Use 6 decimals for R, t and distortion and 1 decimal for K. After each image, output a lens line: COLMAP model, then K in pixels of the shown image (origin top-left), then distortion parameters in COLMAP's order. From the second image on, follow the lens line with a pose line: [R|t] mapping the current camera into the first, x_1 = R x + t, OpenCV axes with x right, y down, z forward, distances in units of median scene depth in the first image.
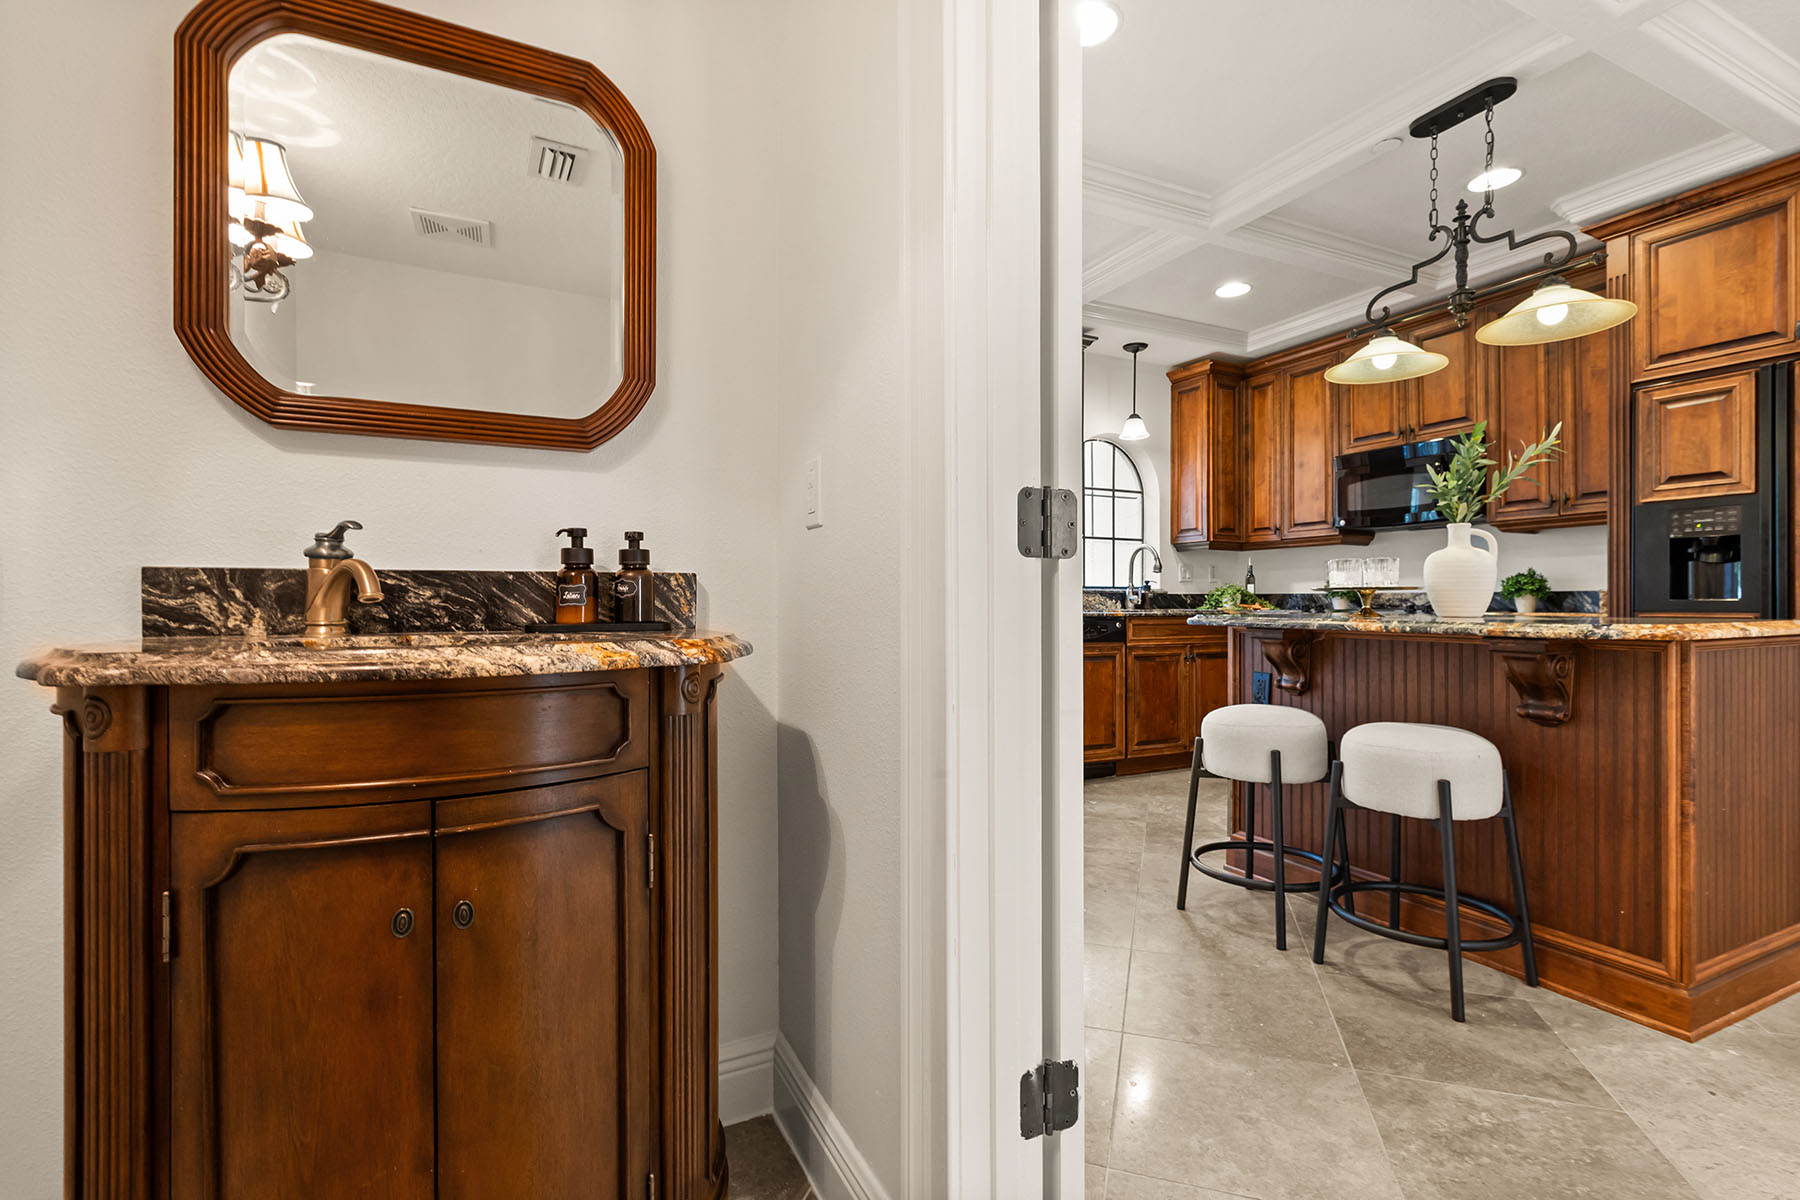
lens RADIAL K [[815.7, 0, 896.4], [0, 815.7, 600.9], [0, 0, 1]] dist [0.003082, -0.002119]
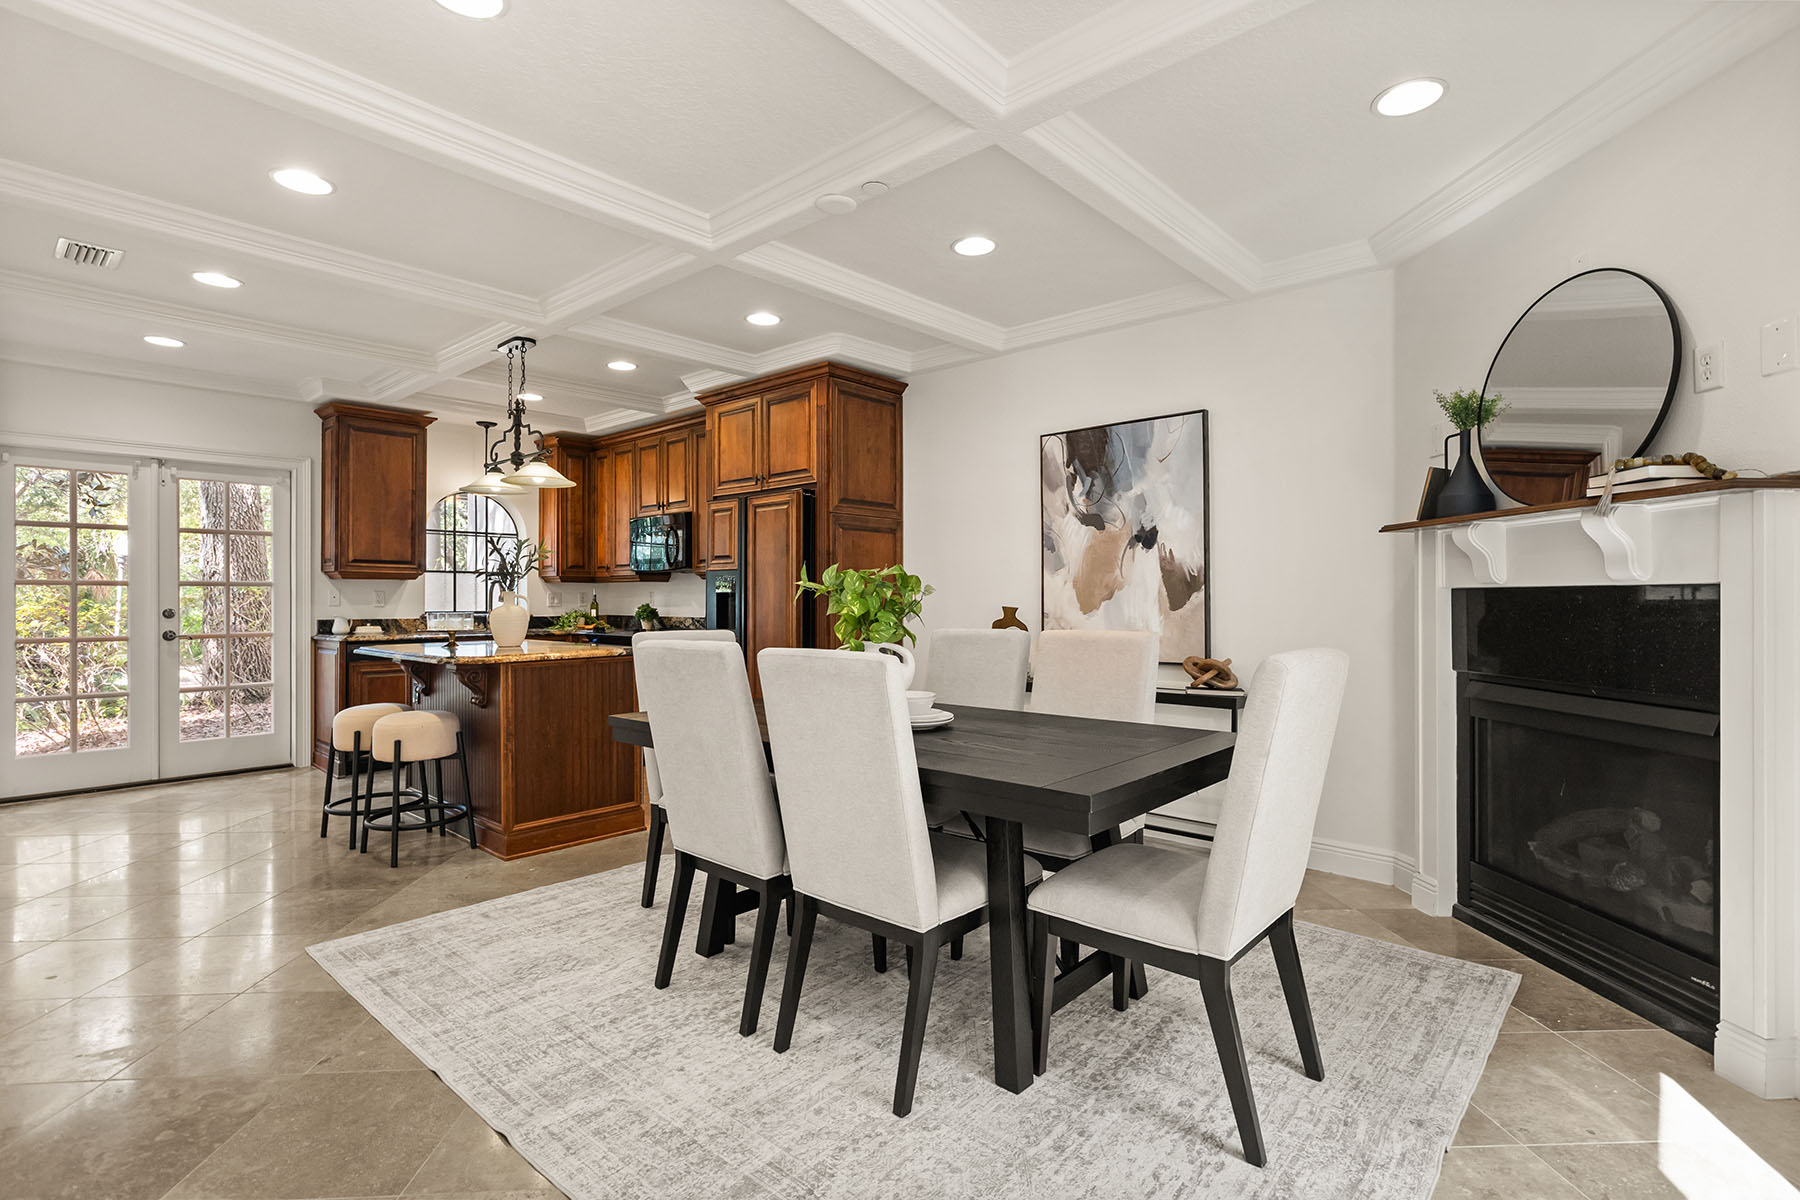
lens RADIAL K [[860.0, 0, 907.7], [0, 860.0, 593.0], [0, 0, 1]] dist [-0.002389, 0.000340]
pose [[0.924426, 0.001290, 0.381358, 0.618693], [0.000632, 0.999988, -0.004915, -0.064664], [-0.381360, 0.004785, 0.924414, -0.774175]]
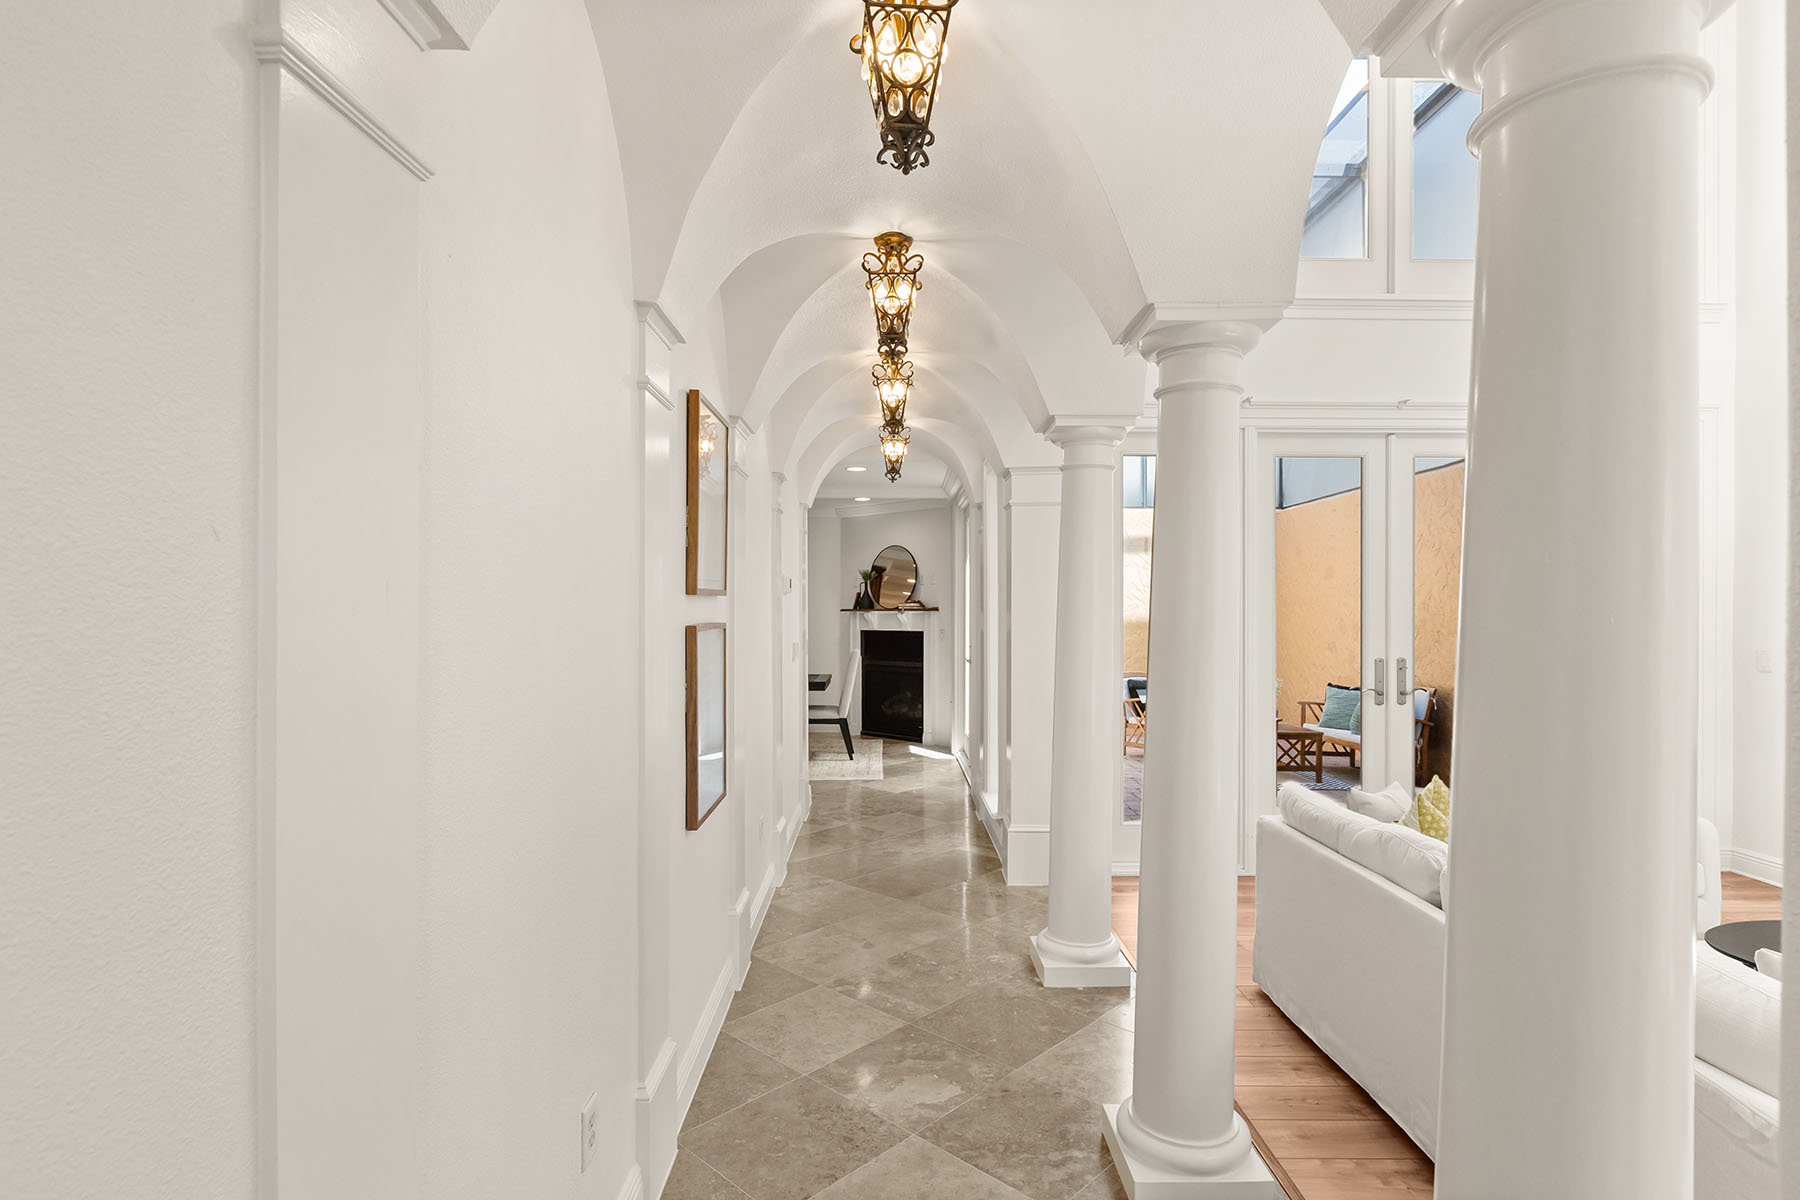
lens RADIAL K [[909.2, 0, 902.9], [0, 909.2, 618.7], [0, 0, 1]] dist [-0.008816, 0.001196]
pose [[0.414987, -0.003262, 0.909821, -1.338073], [-0.002023, 0.999988, 0.004508, -0.132023], [-0.909825, -0.003711, 0.414976, -1.596813]]
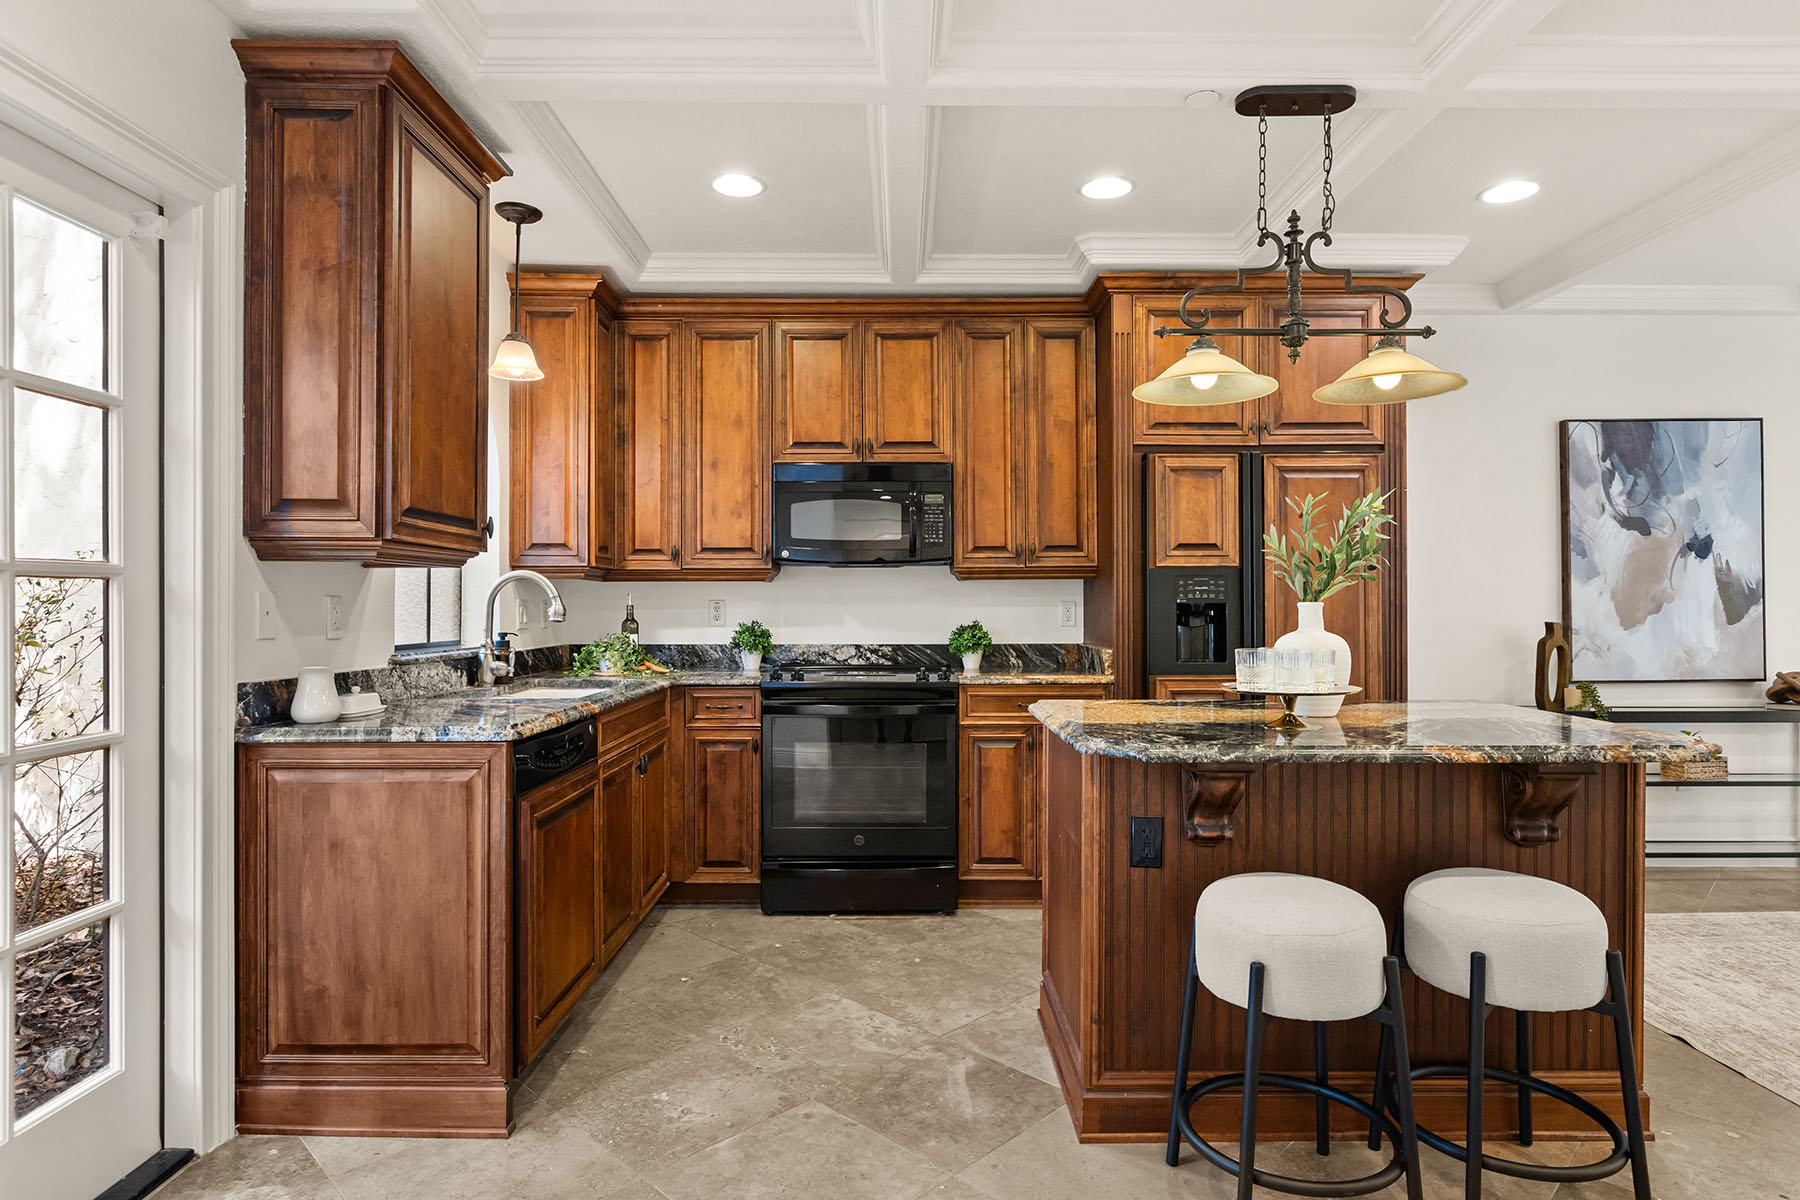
lens RADIAL K [[978.8, 0, 917.3], [0, 978.8, 600.6], [0, 0, 1]] dist [-0.000717, 0.001396]
pose [[0.428603, 0.002910, 0.903488, -0.301055], [-0.000789, 0.999996, -0.002847, -0.074127], [-0.903493, 0.000508, 0.428603, 0.747505]]
